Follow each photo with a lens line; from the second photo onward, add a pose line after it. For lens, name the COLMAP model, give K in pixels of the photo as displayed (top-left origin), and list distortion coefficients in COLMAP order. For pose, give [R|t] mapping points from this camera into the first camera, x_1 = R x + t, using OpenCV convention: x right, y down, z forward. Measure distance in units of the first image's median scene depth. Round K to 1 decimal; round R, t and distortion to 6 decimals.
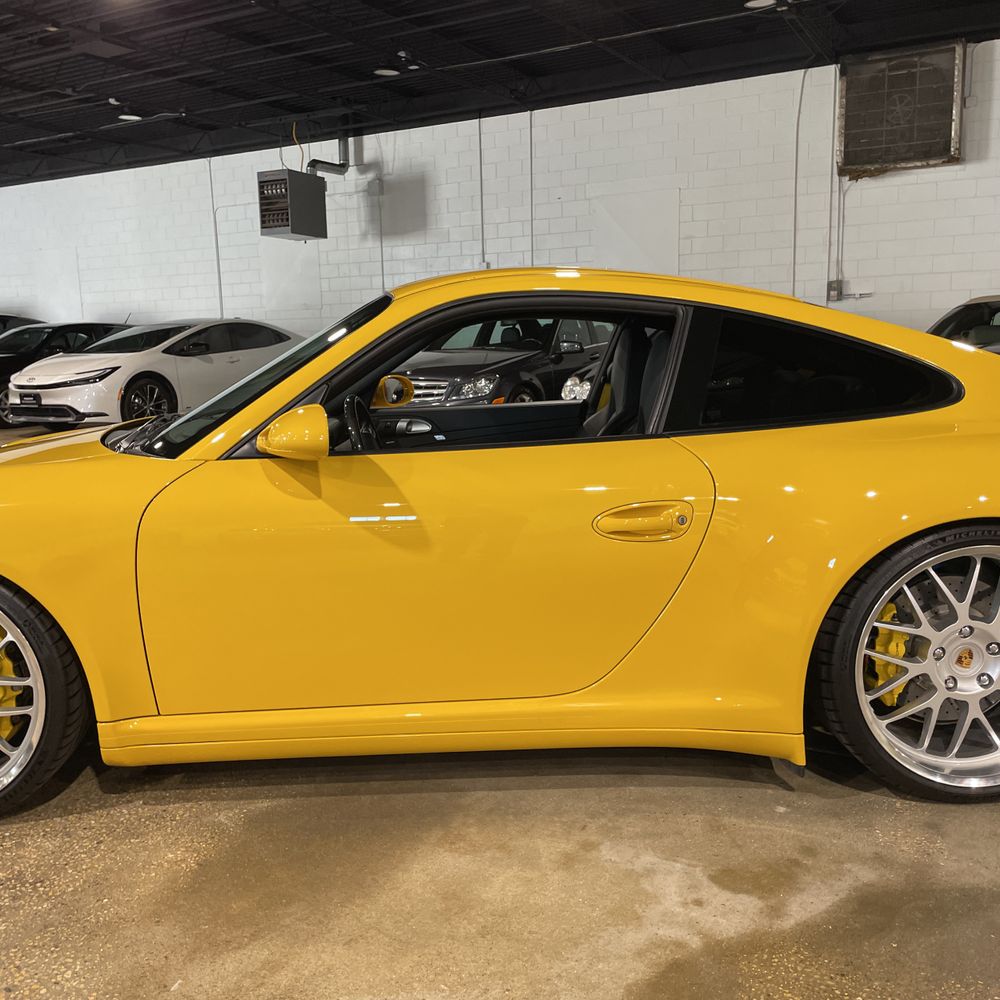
lens RADIAL K [[849.1, 0, 500.9], [0, 849.1, 498.4], [0, 0, 1]] dist [-0.009996, -0.011888]
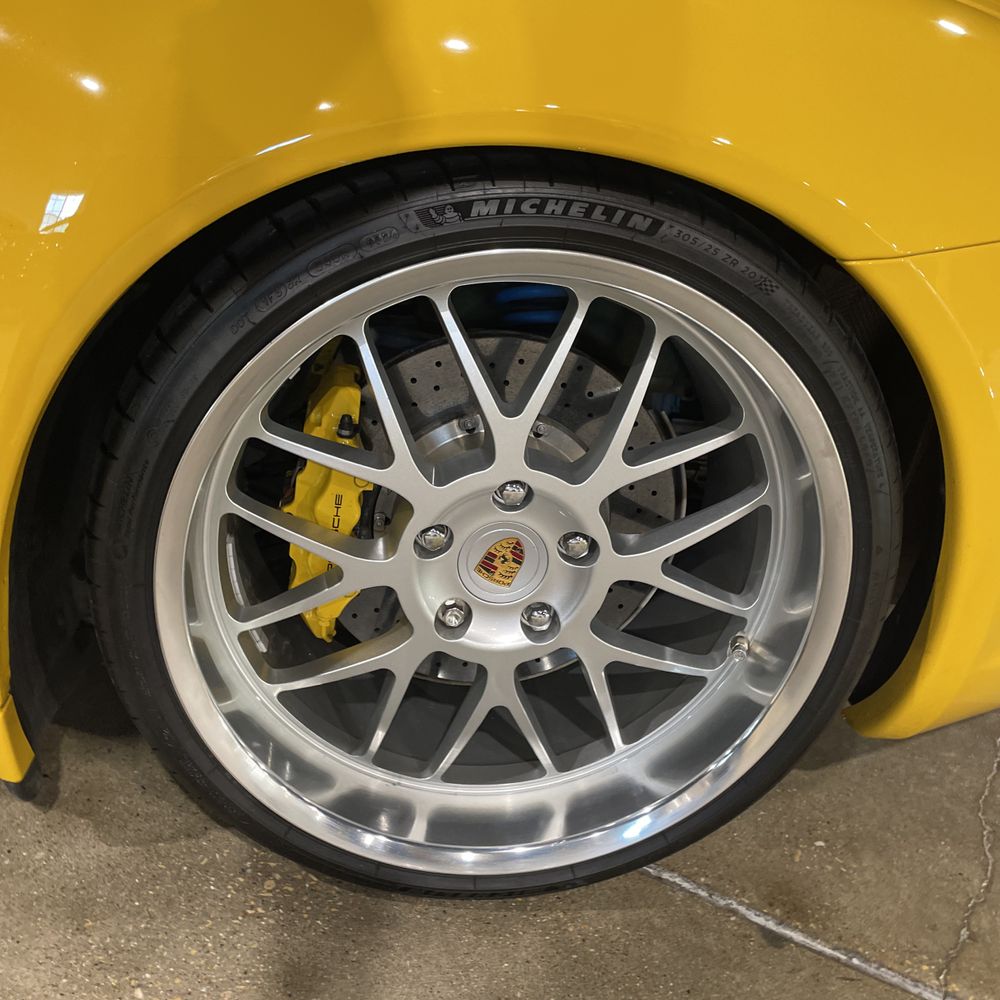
lens RADIAL K [[849.1, 0, 498.6], [0, 849.1, 500.3], [0, 0, 1]] dist [-0.009996, -0.011888]
pose [[0.970767, 0.125922, 0.204341, 0.469227], [-0.178170, 0.948494, 0.261945, 0.063844], [-0.160831, -0.290695, 0.943202, 0.651841]]
